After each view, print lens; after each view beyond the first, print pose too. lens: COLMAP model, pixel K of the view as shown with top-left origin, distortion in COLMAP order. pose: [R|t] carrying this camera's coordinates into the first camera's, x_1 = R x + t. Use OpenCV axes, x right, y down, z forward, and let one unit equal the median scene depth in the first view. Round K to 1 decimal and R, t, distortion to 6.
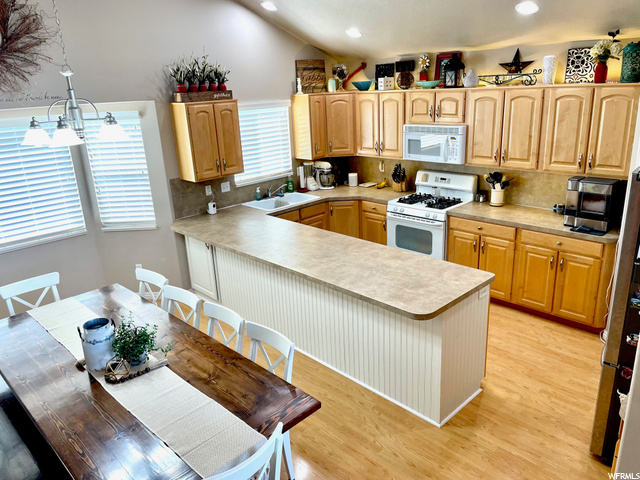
lens RADIAL K [[491.1, 0, 319.4], [0, 491.1, 239.6], [0, 0, 1]] dist [0.002689, 0.001665]
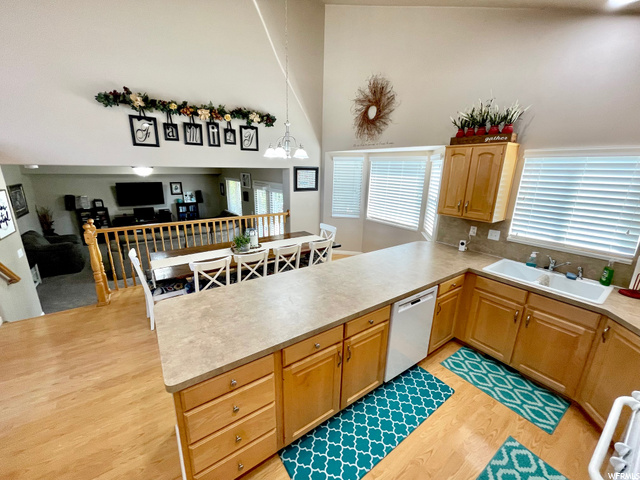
lens RADIAL K [[258.7, 0, 315.1], [0, 258.7, 238.0], [0, 0, 1]] dist [-0.001695, 0.000025]
pose [[-0.174129, 0.304618, -0.936423, 0.492308], [-0.308418, 0.886233, 0.345642, -0.234390], [0.935178, 0.348996, -0.060369, 0.961192]]
